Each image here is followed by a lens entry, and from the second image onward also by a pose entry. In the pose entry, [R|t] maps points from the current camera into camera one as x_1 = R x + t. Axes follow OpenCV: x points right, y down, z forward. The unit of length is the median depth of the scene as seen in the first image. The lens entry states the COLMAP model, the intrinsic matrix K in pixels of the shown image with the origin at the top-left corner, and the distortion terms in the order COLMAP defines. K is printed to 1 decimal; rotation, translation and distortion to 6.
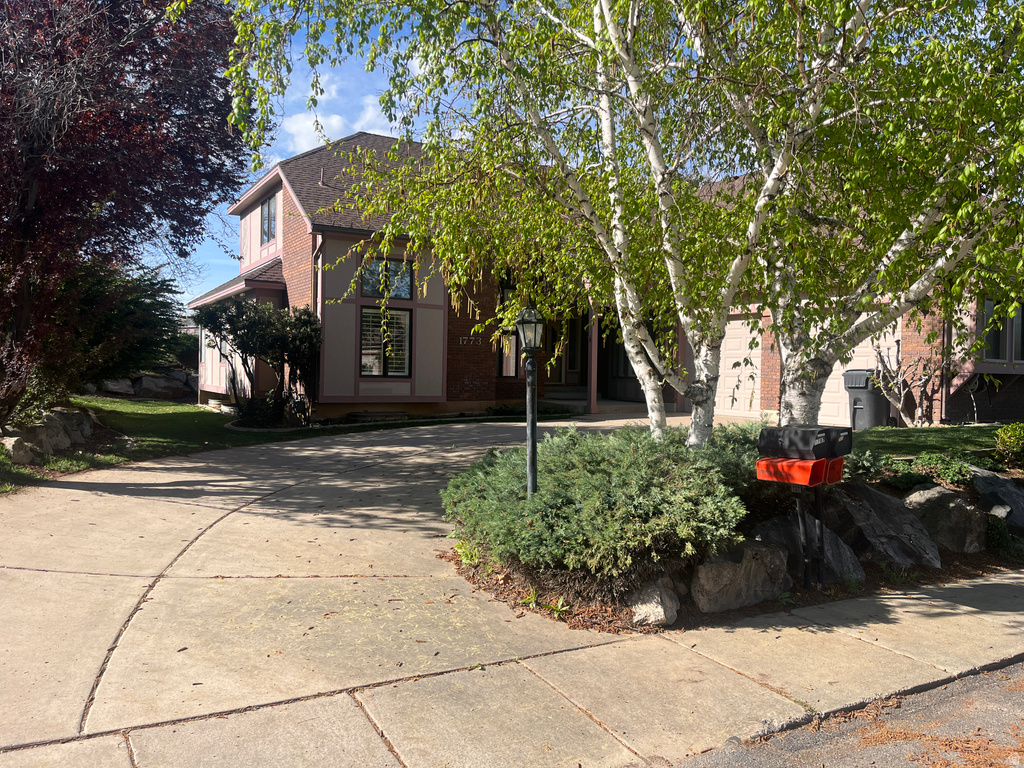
lens RADIAL K [[772.4, 0, 514.8], [0, 772.4, 381.8], [0, 0, 1]] dist [0.033312, -0.041494]
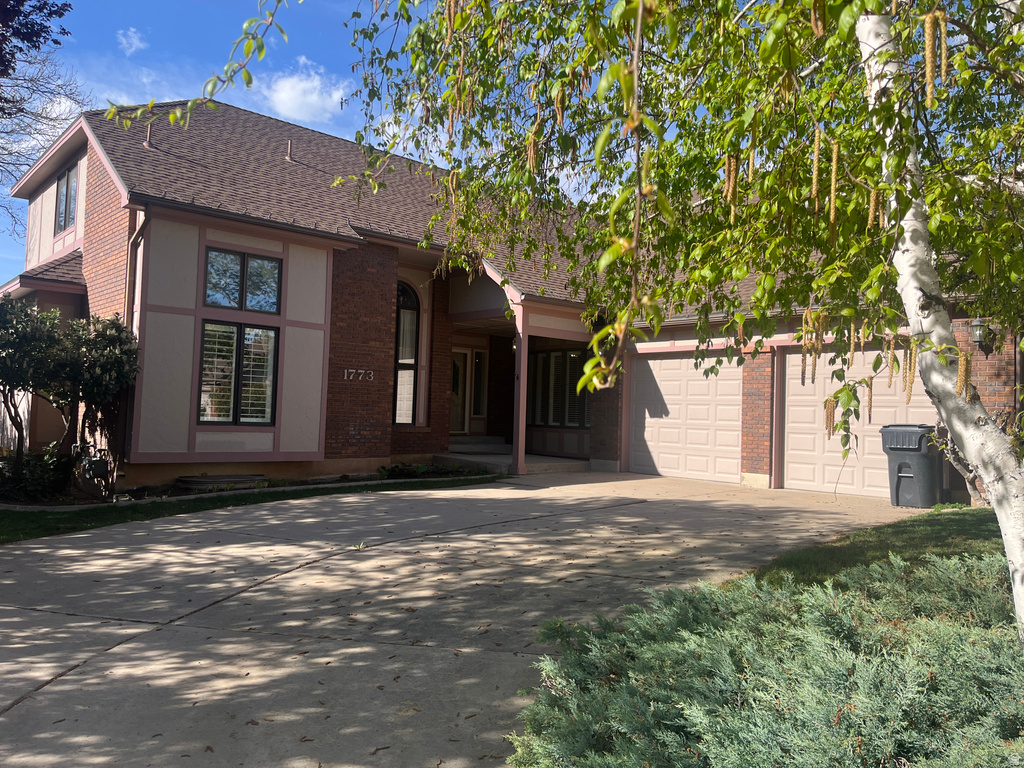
lens RADIAL K [[772.4, 0, 509.8], [0, 772.4, 379.8], [0, 0, 1]] dist [0.033312, -0.041494]
pose [[0.980724, 0.023446, 0.193984, -0.086725], [-0.012621, 0.998303, -0.056854, -0.013278], [-0.194988, 0.053310, 0.979356, 0.375109]]
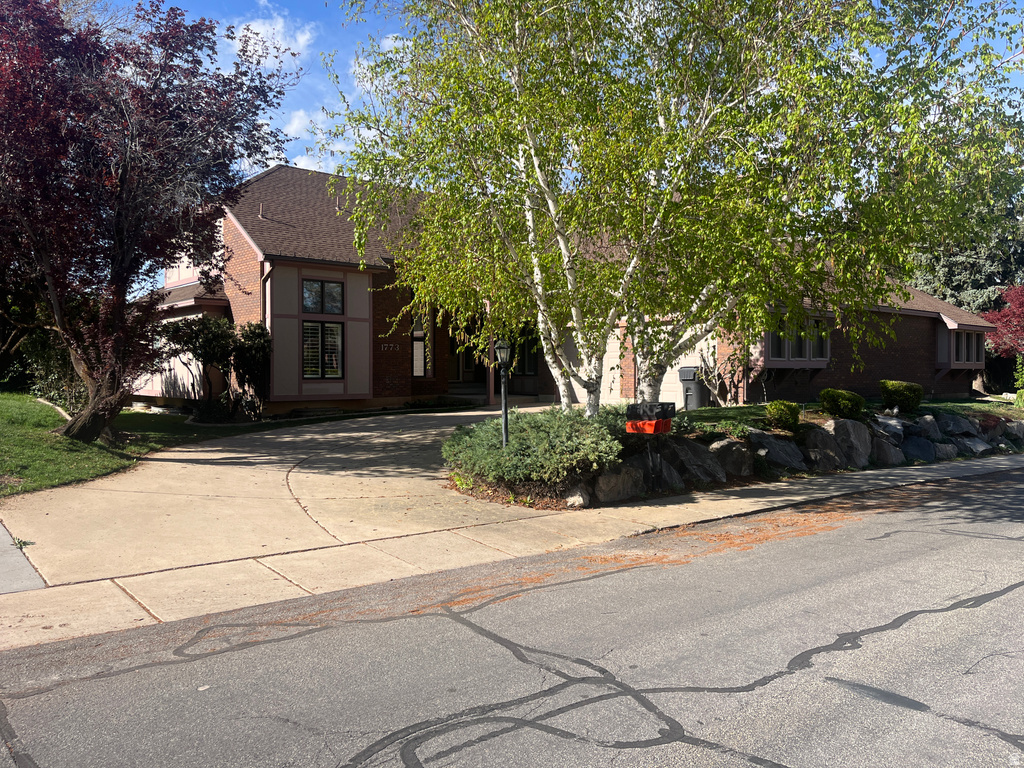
lens RADIAL K [[772.4, 0, 518.2], [0, 772.4, 382.9], [0, 0, 1]] dist [0.033312, -0.041494]
pose [[0.982913, -0.021268, 0.182835, -0.121568], [0.020168, 0.999766, 0.007875, -0.004415], [-0.182960, -0.004053, 0.983112, -0.335454]]
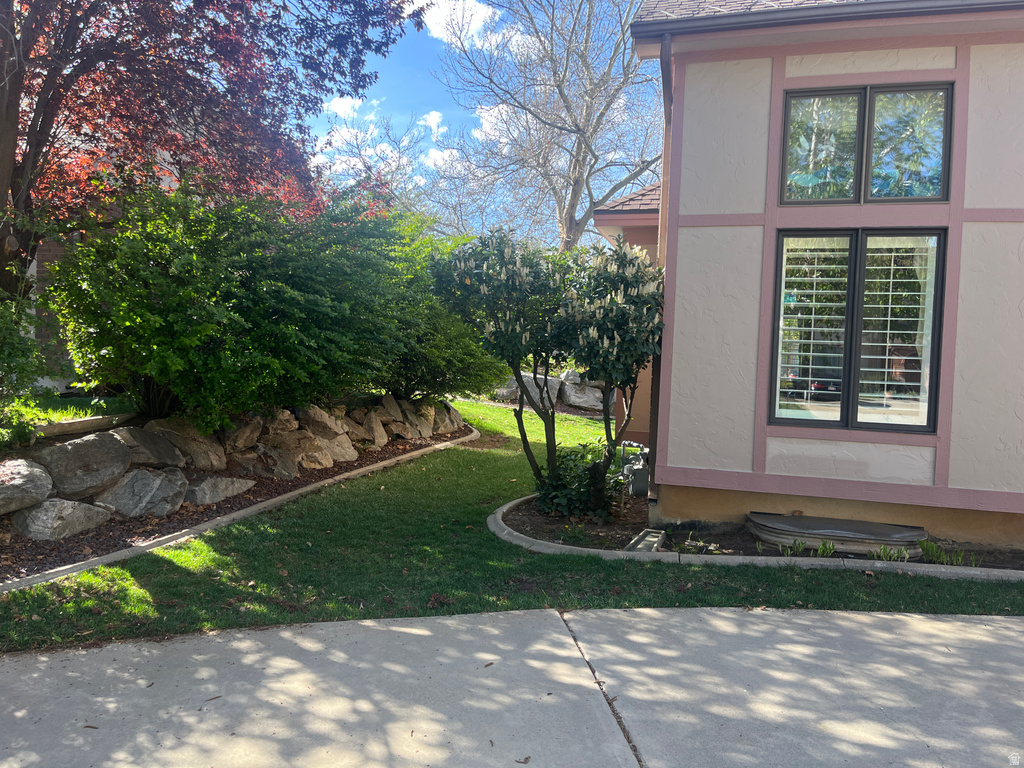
lens RADIAL K [[772.4, 0, 513.9], [0, 772.4, 381.2], [0, 0, 1]] dist [0.033312, -0.041494]
pose [[0.684407, 0.029849, -0.728489, -0.018682], [-0.031124, 0.999447, 0.011710, -0.036253], [0.728435, 0.014659, 0.684958, 0.877450]]
